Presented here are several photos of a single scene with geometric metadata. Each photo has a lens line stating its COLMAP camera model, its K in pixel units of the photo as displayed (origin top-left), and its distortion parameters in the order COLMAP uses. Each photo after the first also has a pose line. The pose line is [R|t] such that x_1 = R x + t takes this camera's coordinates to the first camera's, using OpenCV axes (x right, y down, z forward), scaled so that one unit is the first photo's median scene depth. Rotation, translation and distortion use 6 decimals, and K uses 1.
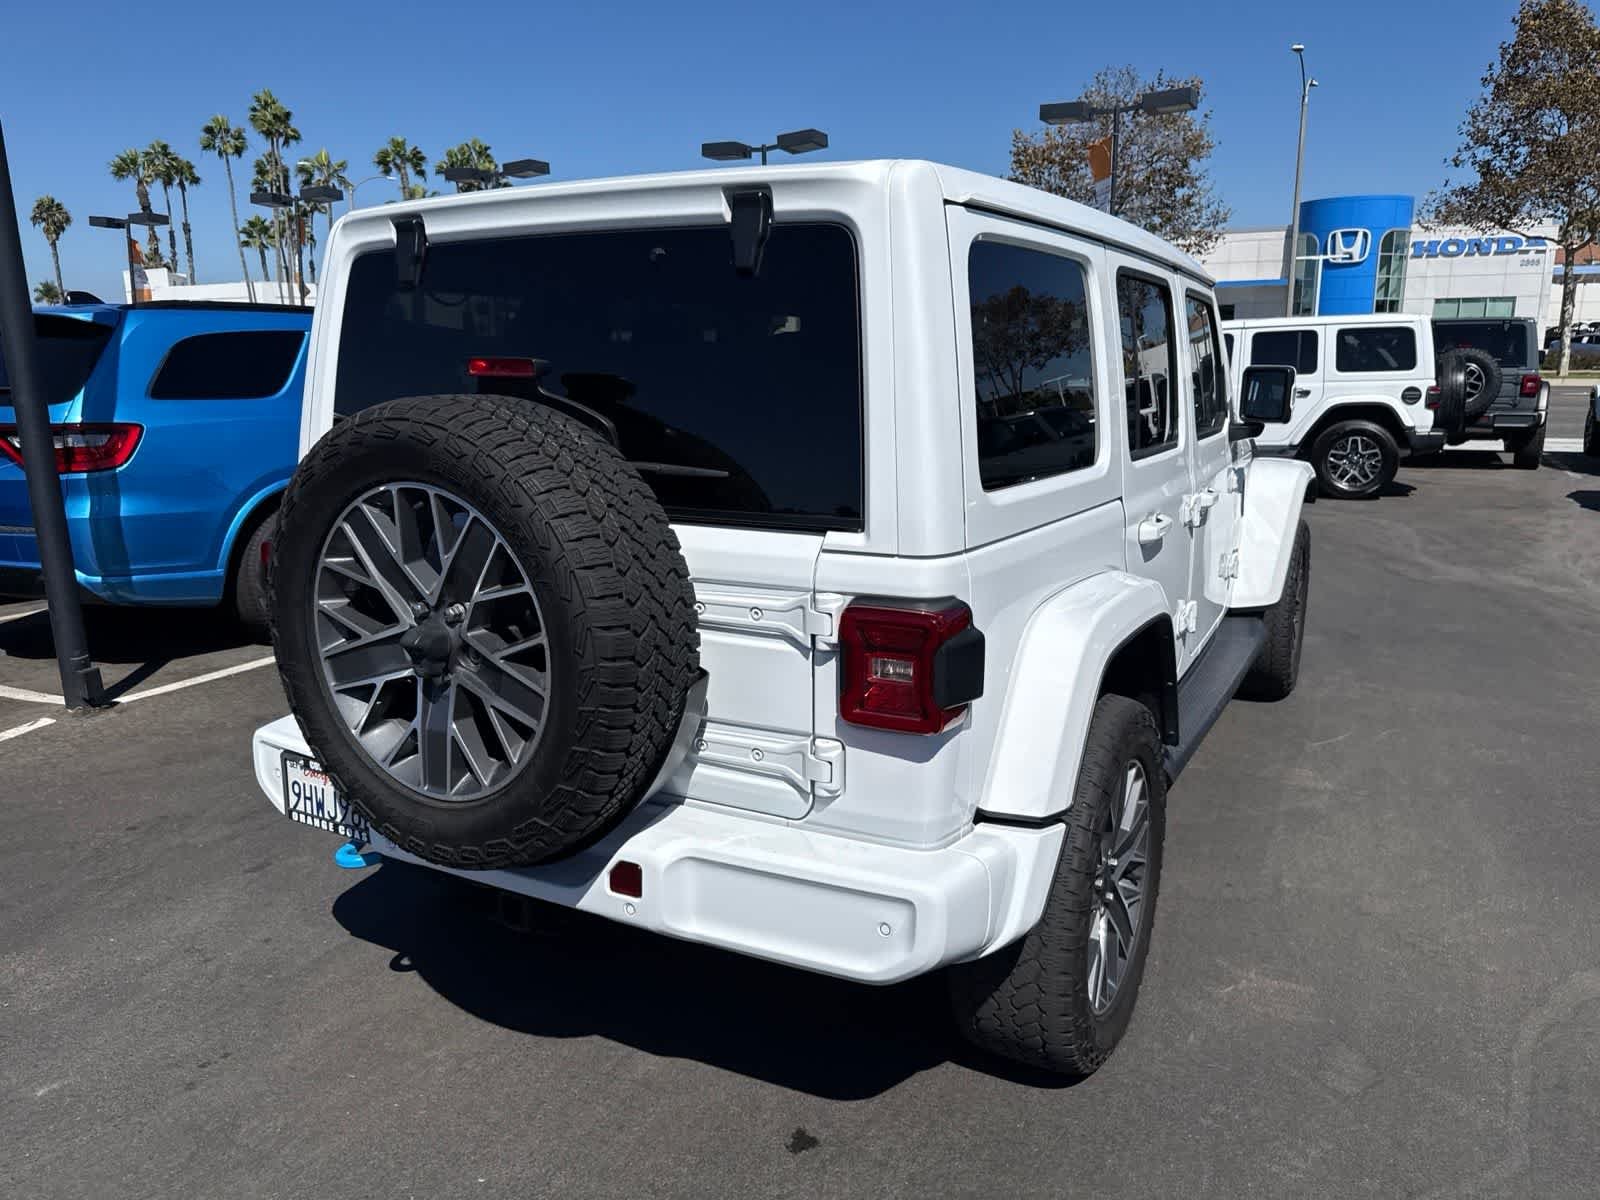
lens RADIAL K [[1138.0, 0, 812.9], [0, 1138.0, 598.0], [0, 0, 1]] dist [0.027107, -0.029591]
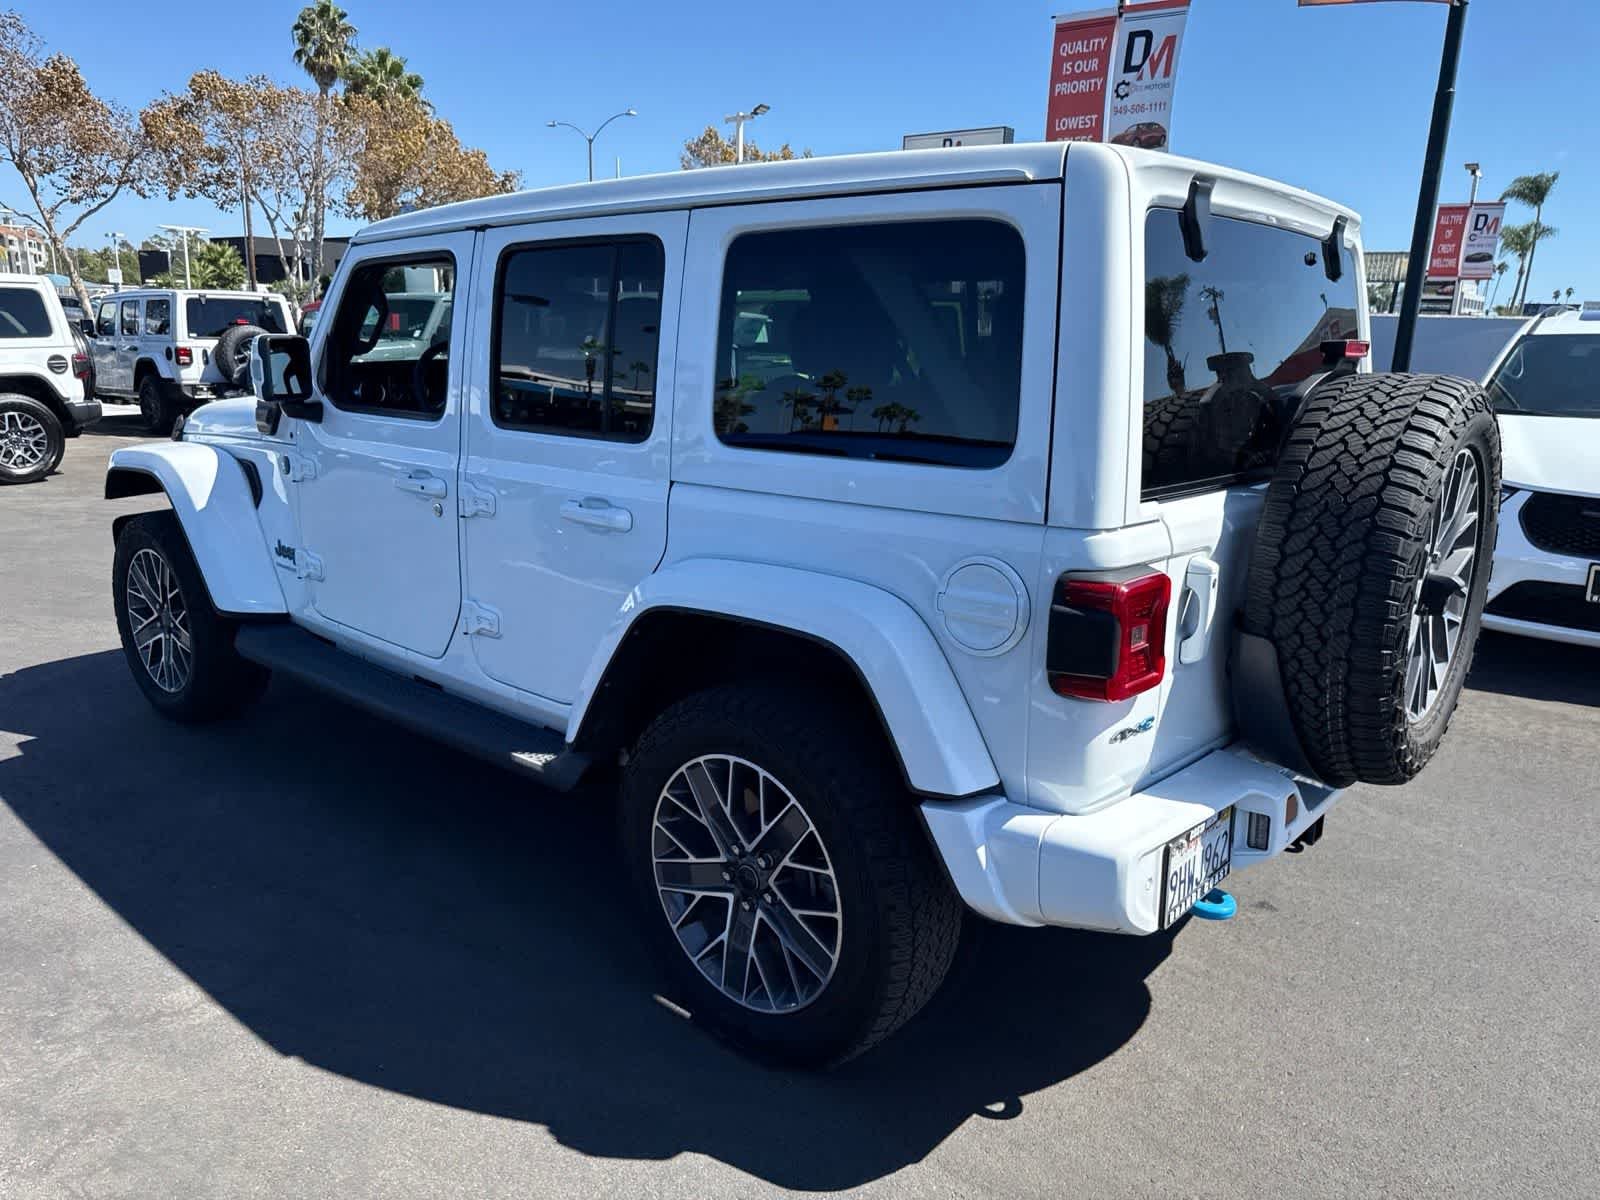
lens RADIAL K [[1138.0, 0, 791.0], [0, 1138.0, 600.9], [0, 0, 1]] dist [0.027107, -0.029591]
pose [[0.208749, -0.215896, 0.953841, -1.186720], [0.184552, 0.966501, 0.178372, -0.205674], [-0.960398, 0.138798, 0.241600, 1.004546]]
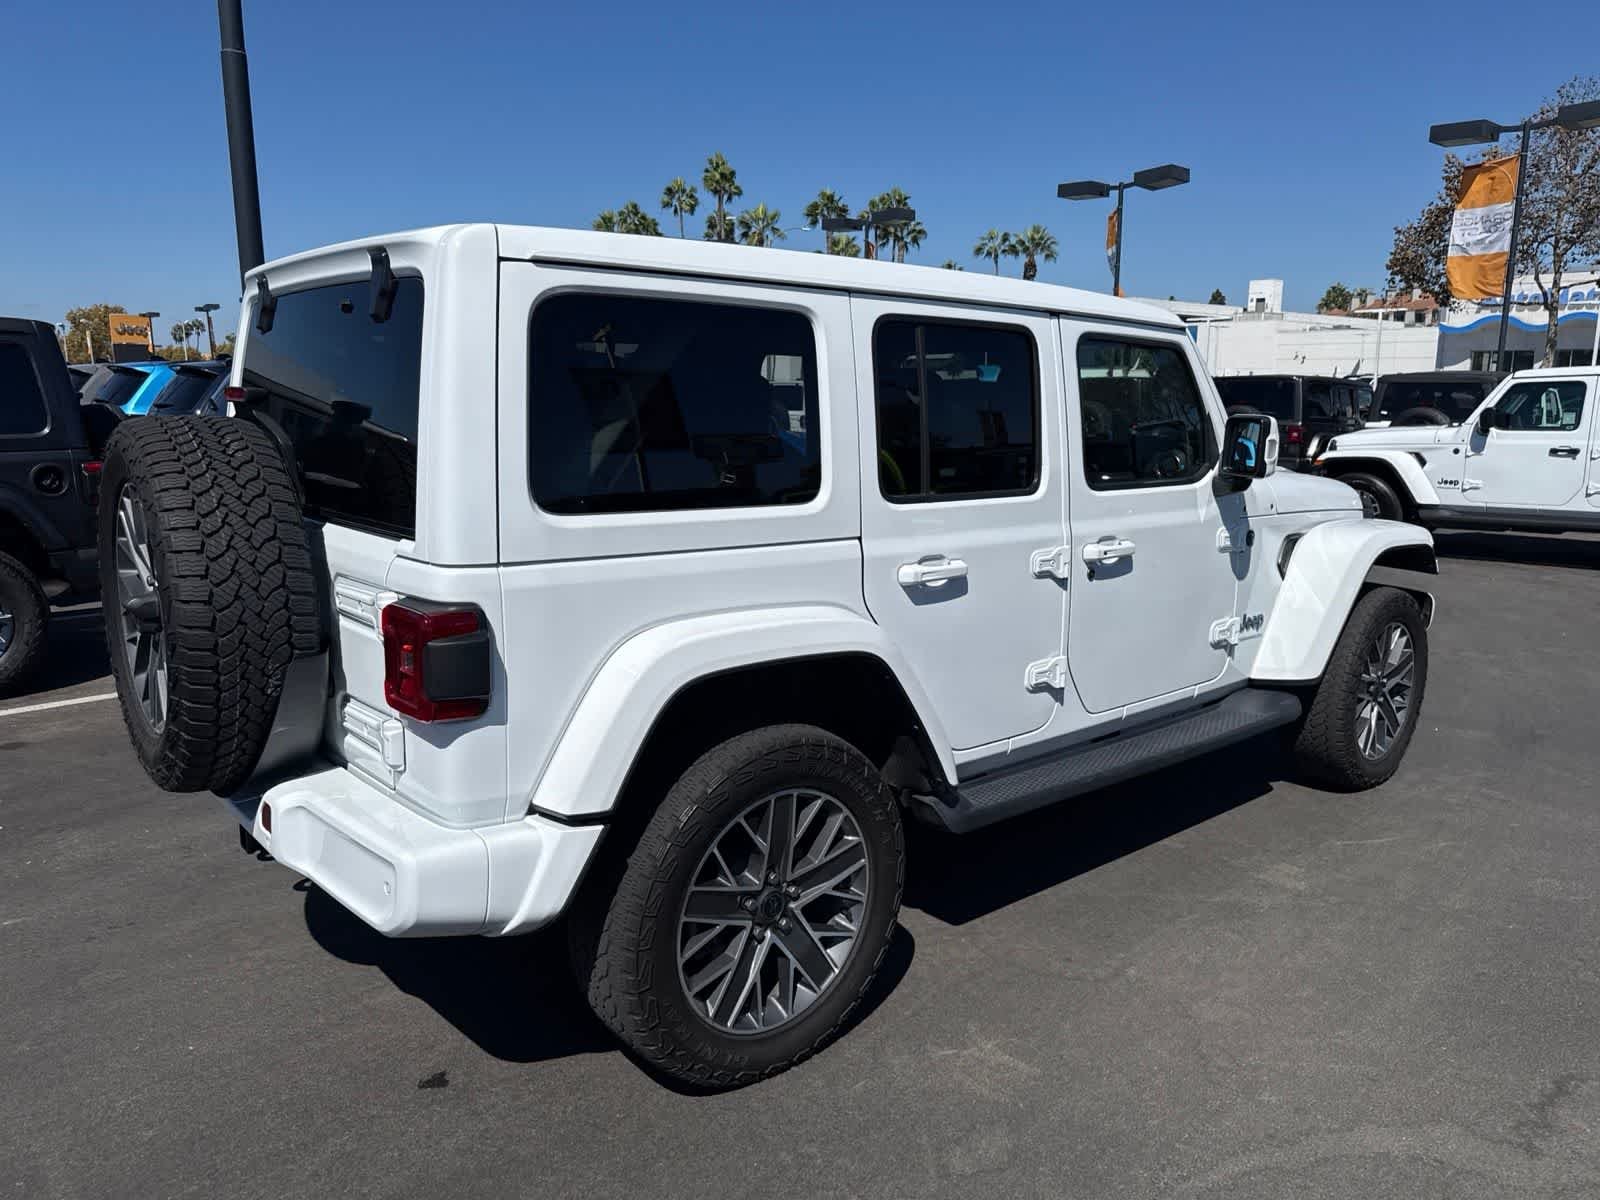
lens RADIAL K [[1138.0, 0, 802.8], [0, 1138.0, 594.3], [0, 0, 1]] dist [0.027107, -0.029591]
pose [[0.934637, 0.080500, -0.346373, 0.588495], [-0.092674, 0.995521, -0.018702, -0.013856], [0.343316, 0.049579, 0.937910, 0.035572]]
